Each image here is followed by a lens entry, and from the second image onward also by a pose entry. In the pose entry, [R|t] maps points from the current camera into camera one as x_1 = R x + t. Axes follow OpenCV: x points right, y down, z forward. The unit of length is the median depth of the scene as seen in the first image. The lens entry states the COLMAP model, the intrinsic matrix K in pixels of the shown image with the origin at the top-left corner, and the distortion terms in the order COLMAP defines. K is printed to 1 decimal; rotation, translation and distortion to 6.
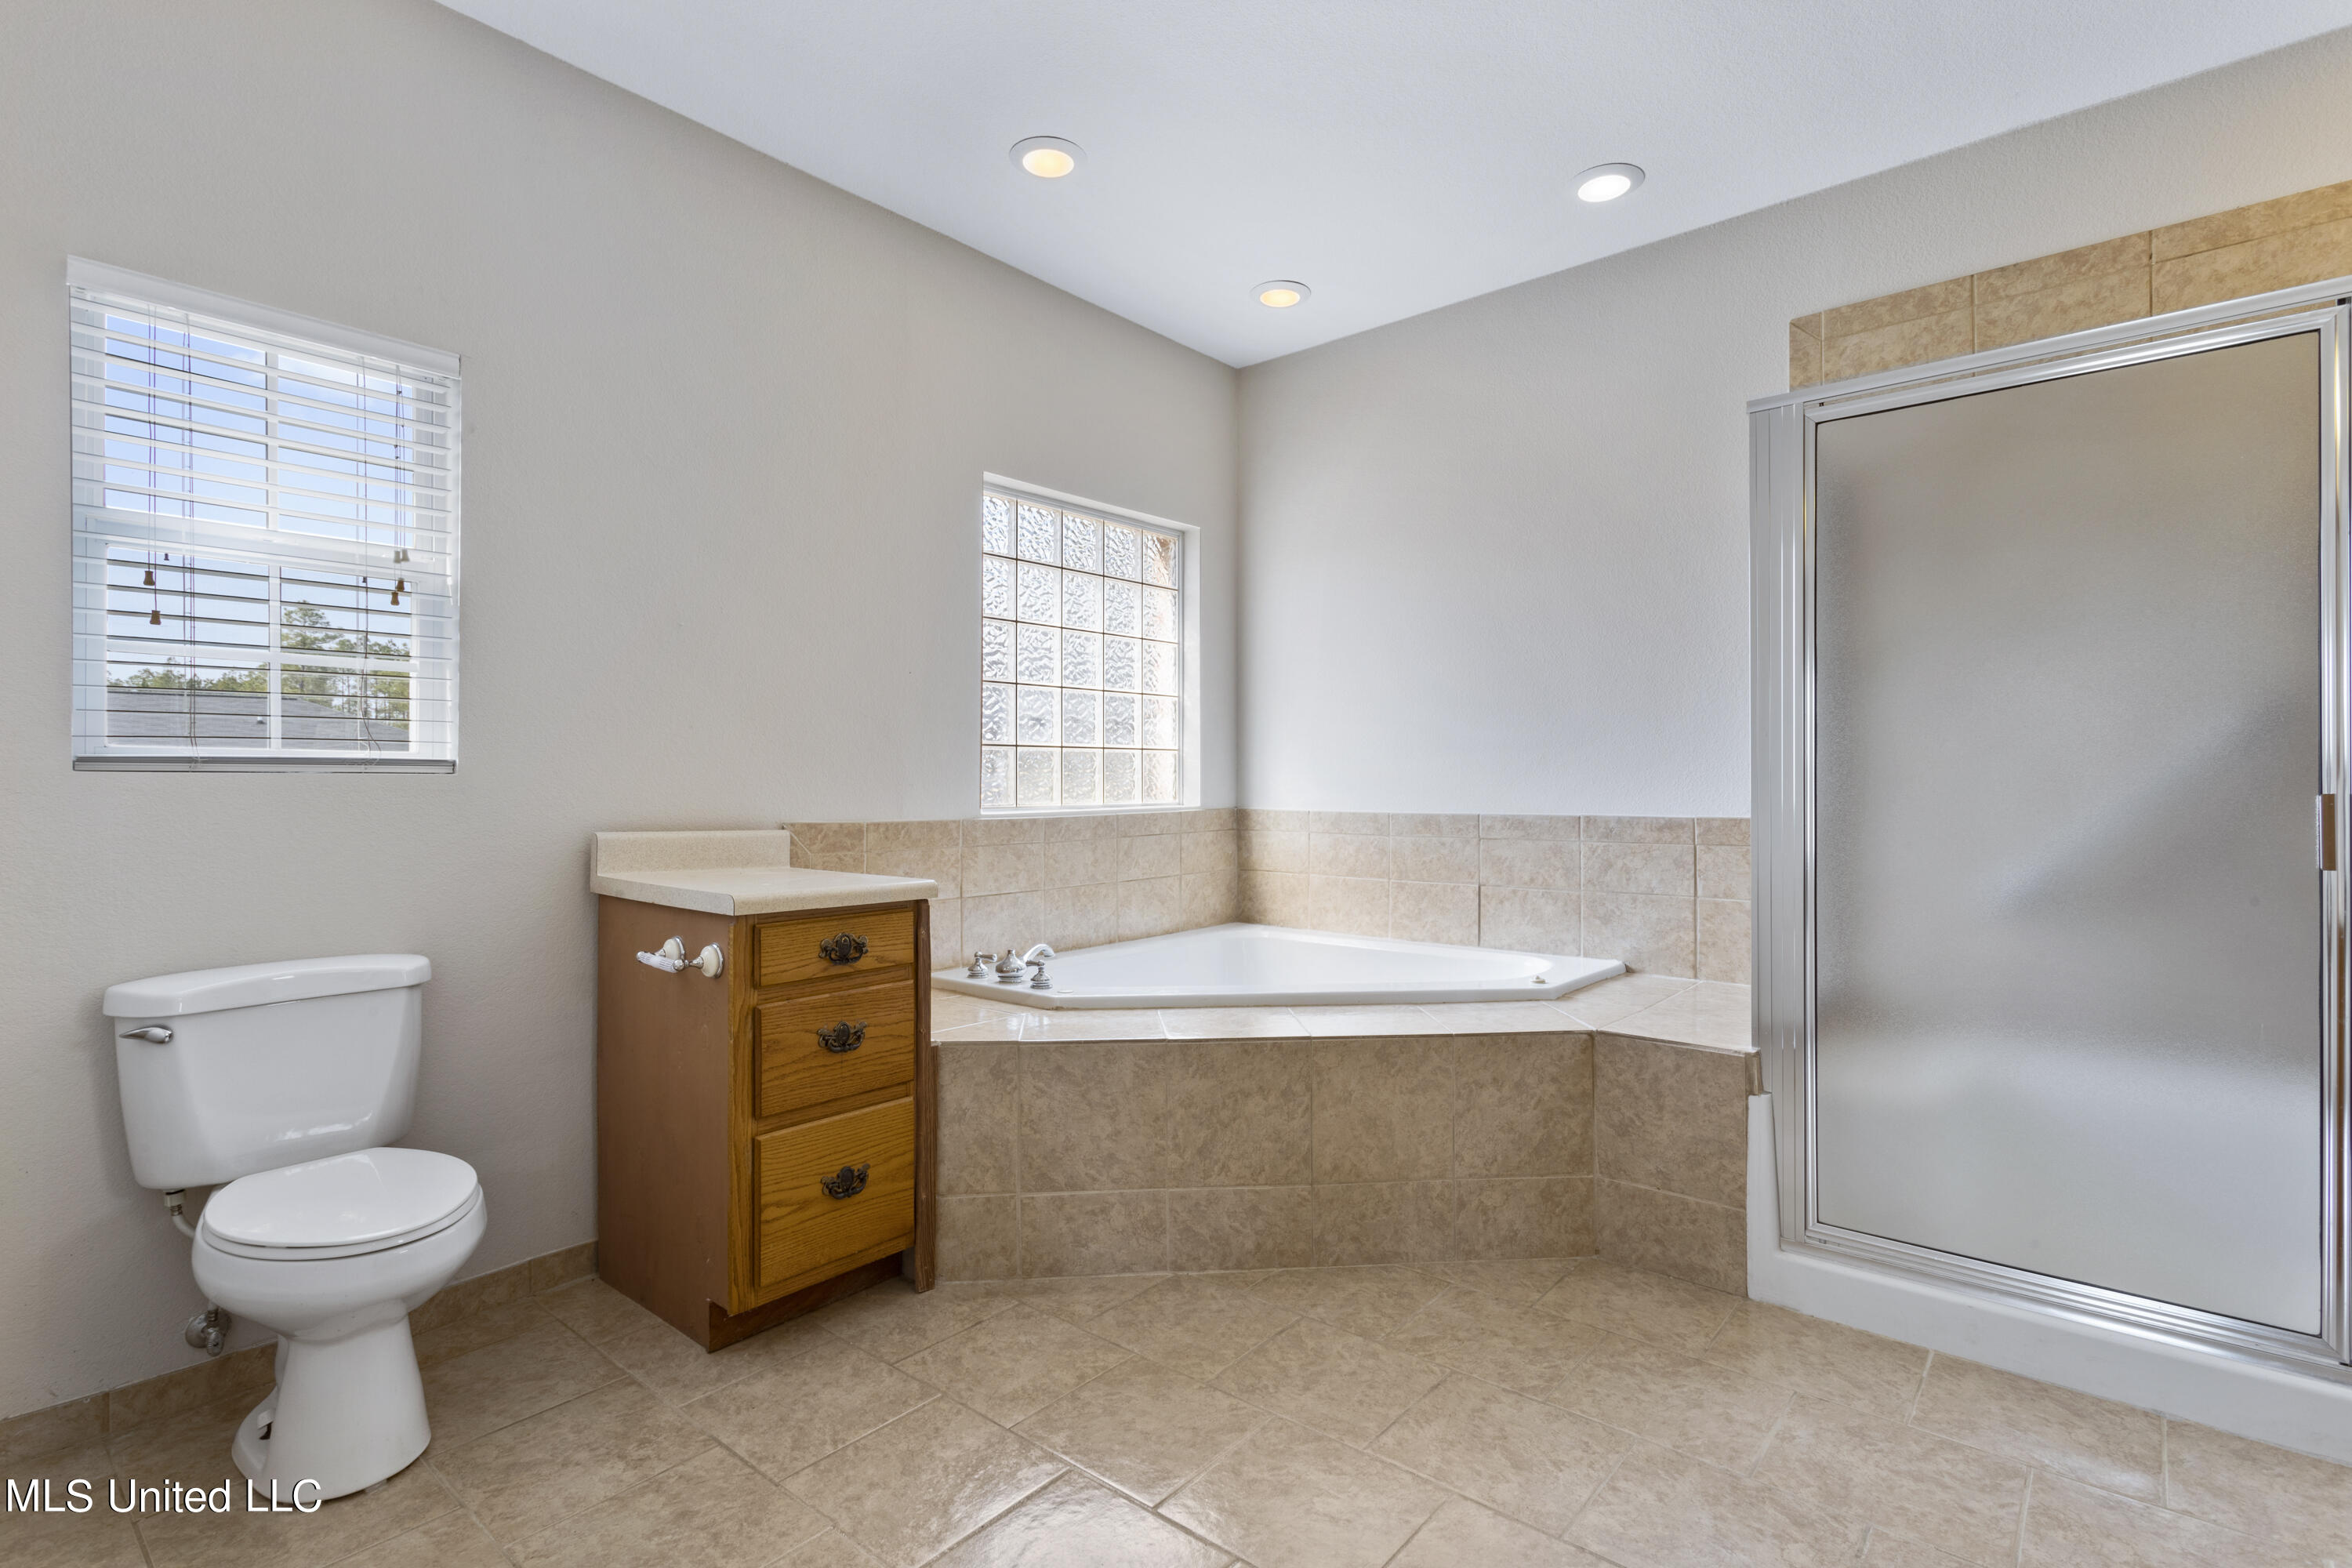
lens RADIAL K [[1106.4, 0, 1166.7], [0, 1106.4, 780.0], [0, 0, 1]] dist [-0.000518, -0.000629]
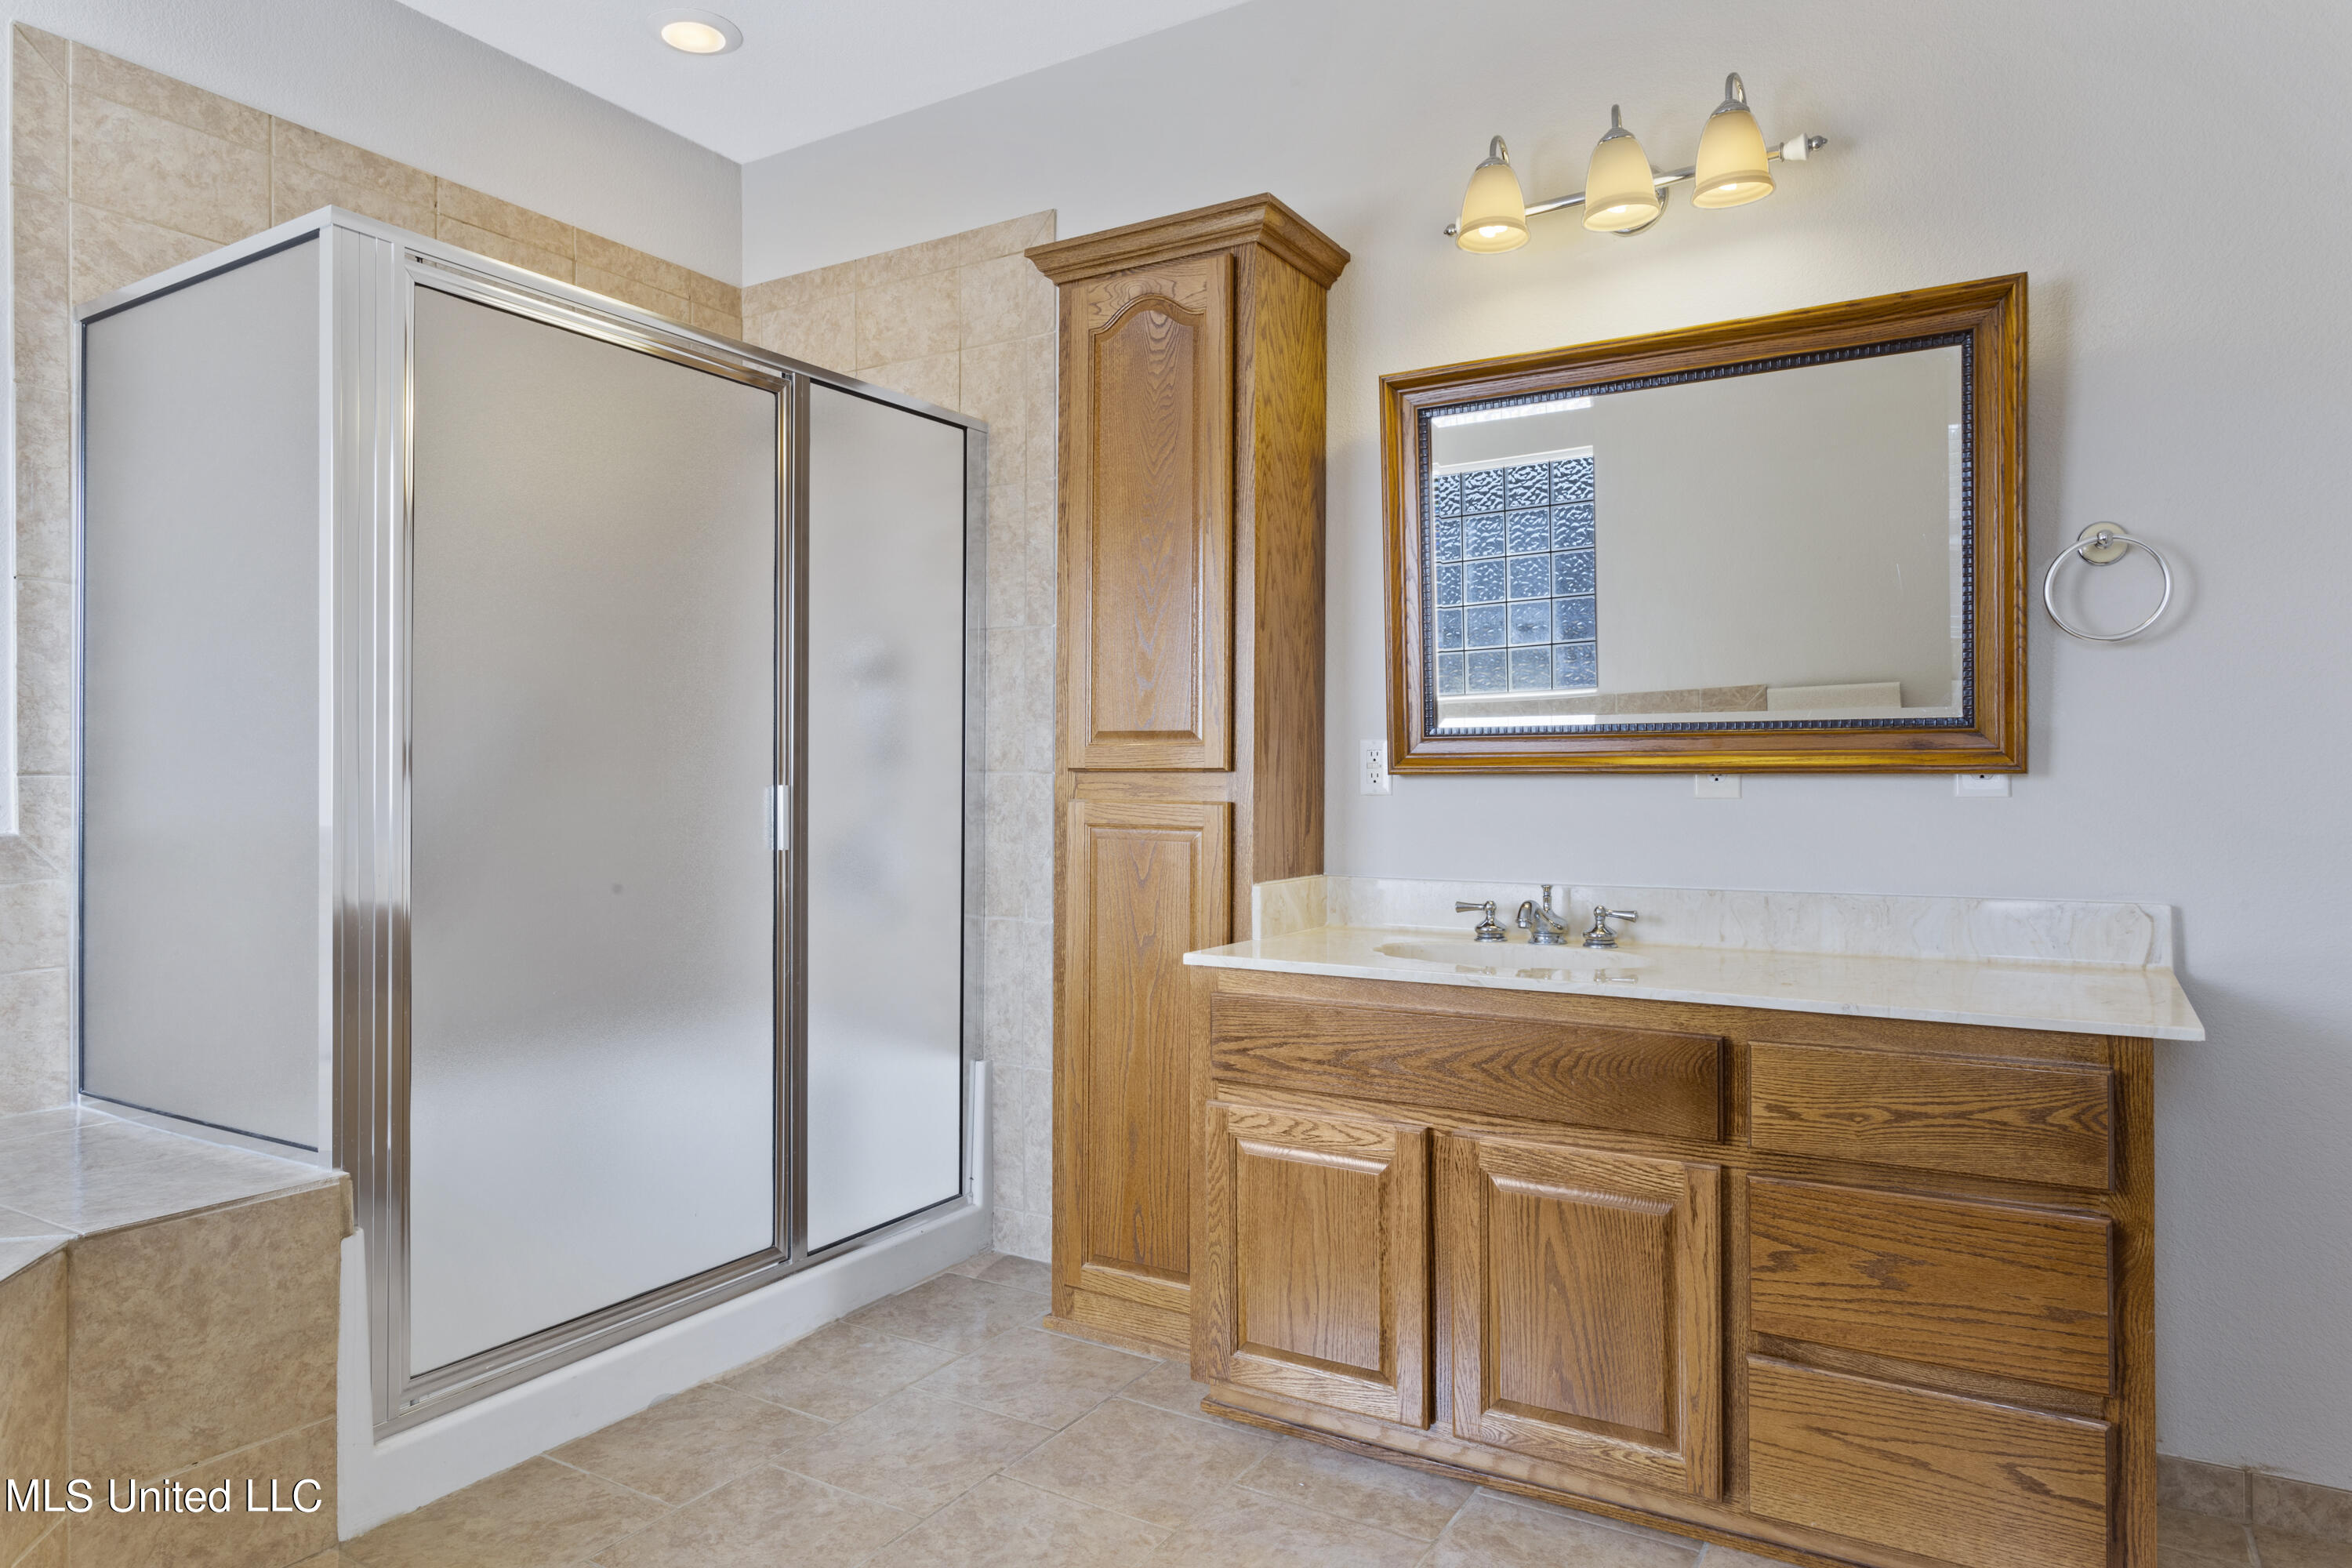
lens RADIAL K [[1419.2, 0, 1174.7], [0, 1419.2, 777.3], [0, 0, 1]] dist [0.002060, 0.000326]
pose [[-0.161757, 0.003675, 0.986824, -0.388260], [-0.000449, 0.999993, -0.003797, 0.007110], [-0.986831, -0.001057, -0.161754, 0.609742]]
